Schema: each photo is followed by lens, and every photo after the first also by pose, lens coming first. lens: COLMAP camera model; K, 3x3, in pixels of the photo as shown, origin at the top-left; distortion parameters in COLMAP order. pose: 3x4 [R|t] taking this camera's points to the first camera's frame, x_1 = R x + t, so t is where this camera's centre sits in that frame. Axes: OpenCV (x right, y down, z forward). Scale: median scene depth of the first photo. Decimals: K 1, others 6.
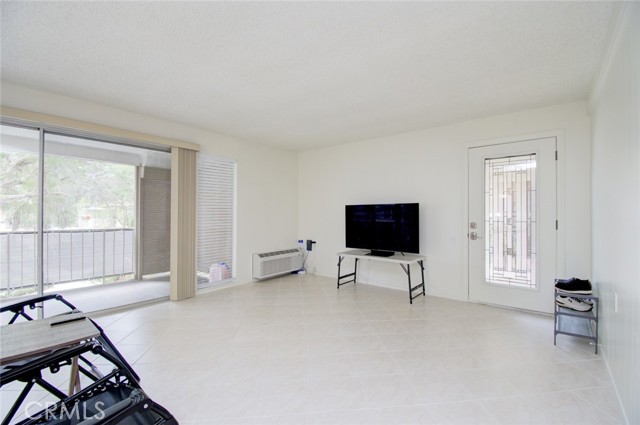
lens RADIAL K [[288.2, 0, 320.9], [0, 288.2, 214.1], [0, 0, 1]] dist [0.005295, -0.004437]
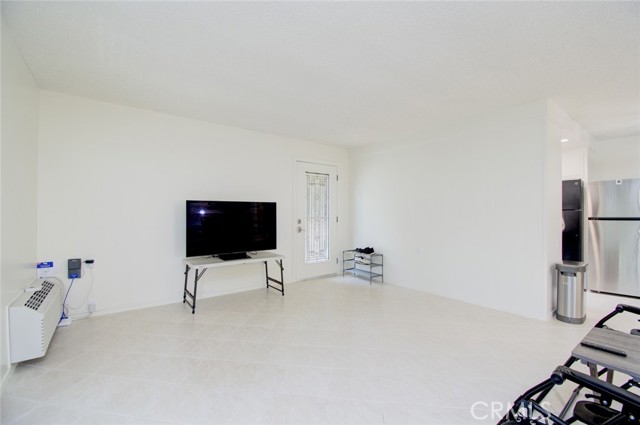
lens RADIAL K [[288.2, 0, 321.7], [0, 288.2, 215.2], [0, 0, 1]] dist [0.005295, -0.004437]
pose [[0.205466, -0.003828, 0.978657, -0.613519], [-0.001170, 0.999991, 0.004157, 0.005134], [-0.978664, -0.001999, 0.205460, 0.549442]]
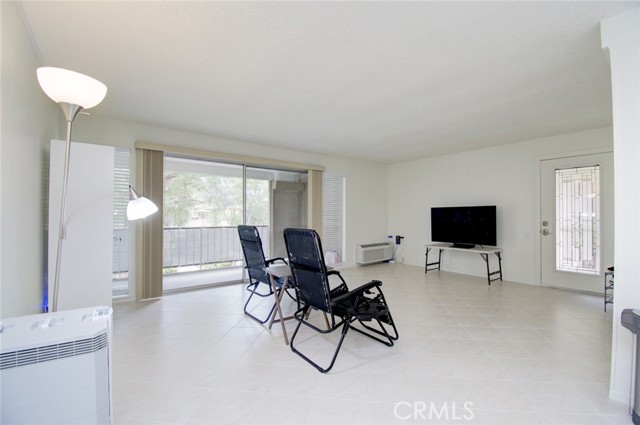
lens RADIAL K [[288.2, 0, 319.8], [0, 288.2, 213.1], [0, 0, 1]] dist [0.005295, -0.004437]
pose [[0.972642, -0.004972, -0.232257, -0.101133], [0.003846, 0.999979, -0.005301, -0.002115], [0.232278, 0.004262, 0.972640, -0.357203]]
